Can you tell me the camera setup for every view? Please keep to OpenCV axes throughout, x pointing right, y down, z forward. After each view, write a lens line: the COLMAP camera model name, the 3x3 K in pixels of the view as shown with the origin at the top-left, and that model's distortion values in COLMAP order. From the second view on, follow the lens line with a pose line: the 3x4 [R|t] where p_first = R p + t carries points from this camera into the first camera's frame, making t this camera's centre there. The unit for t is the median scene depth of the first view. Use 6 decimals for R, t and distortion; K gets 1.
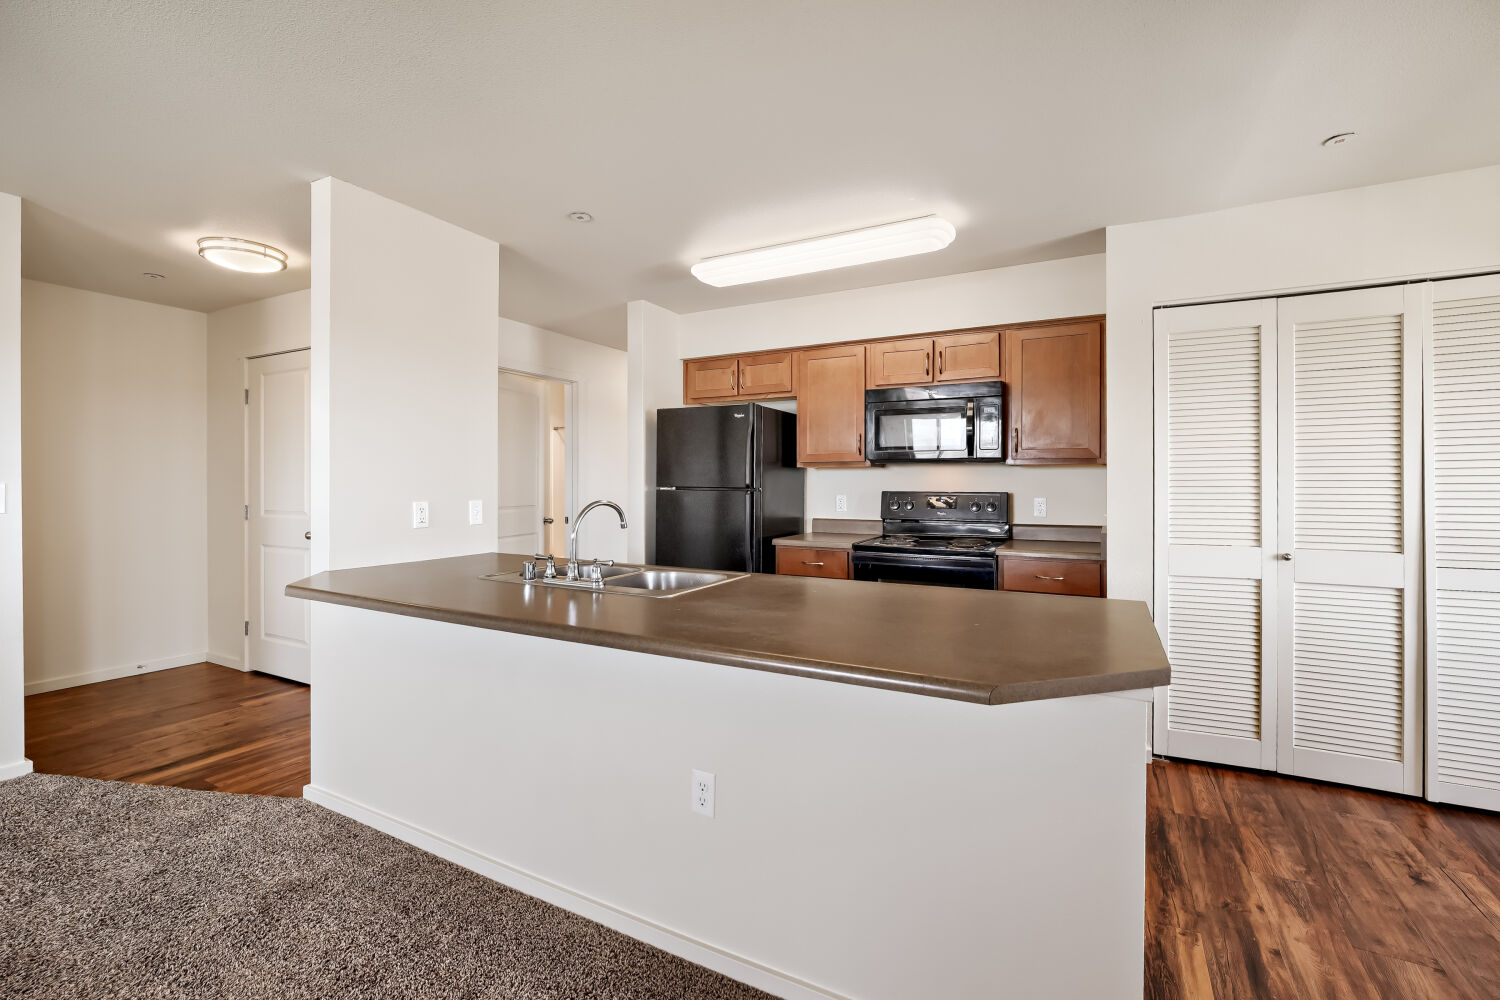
lens RADIAL K [[658.1, 0, 747.8], [0, 658.1, 493.4], [0, 0, 1]] dist [-0.003687, -0.000165]
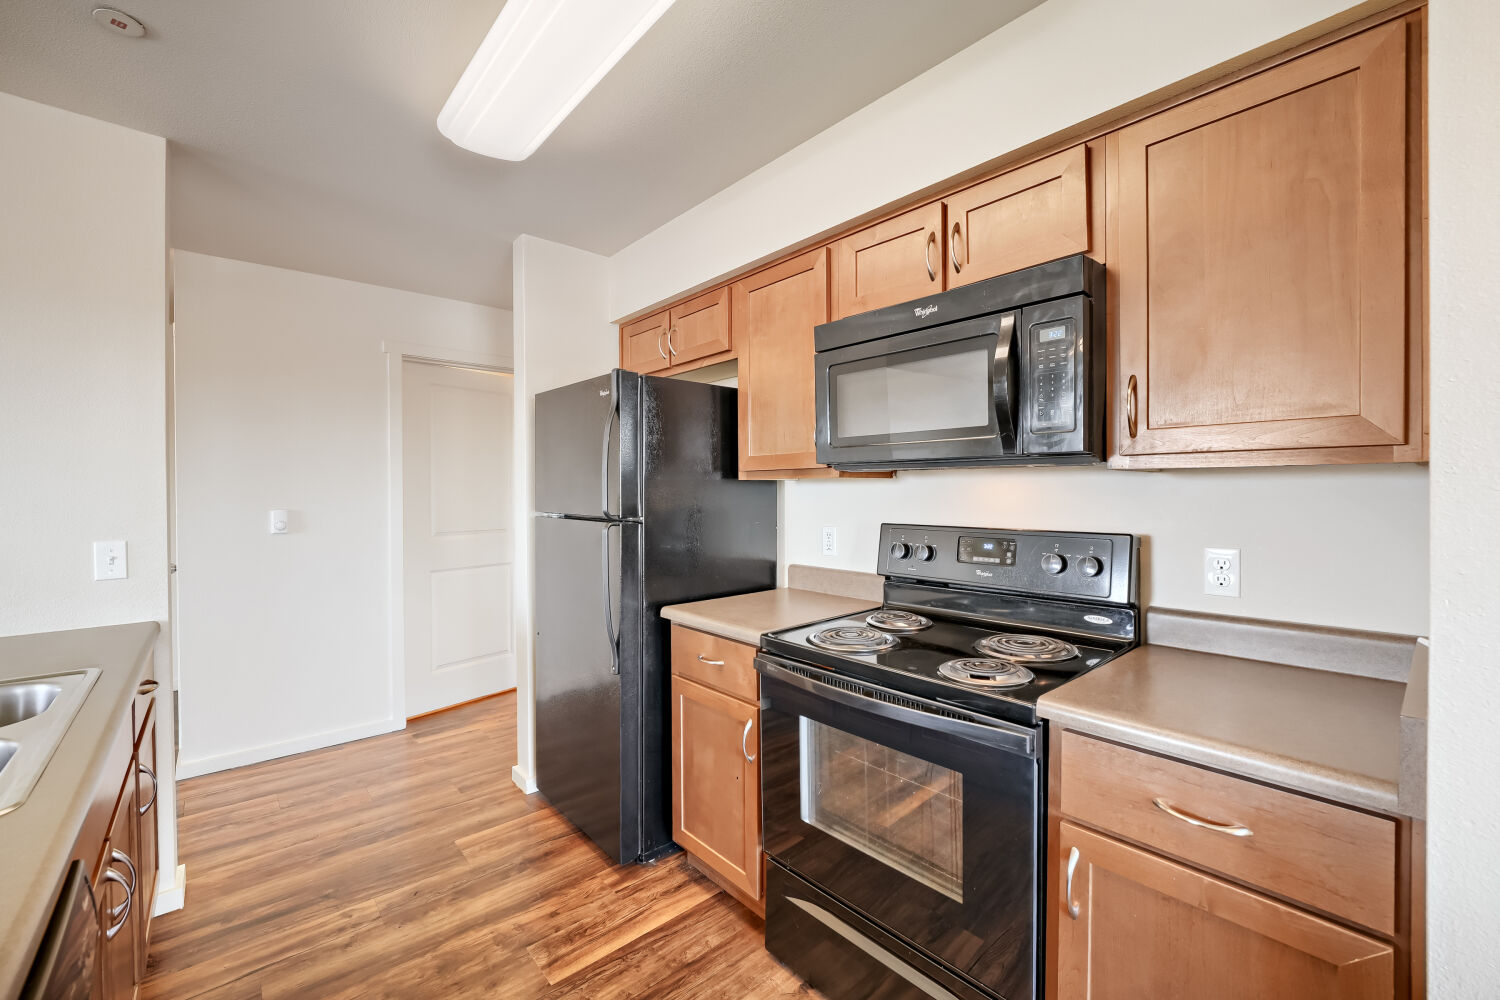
lens RADIAL K [[617.4, 0, 753.2], [0, 617.4, 495.3], [0, 0, 1]] dist [-0.000046, 0.000074]
pose [[0.935962, -0.003516, -0.352084, 0.304697], [-0.000209, 0.999944, -0.010541, -0.022160], [0.352101, 0.009940, 0.935909, 0.535078]]
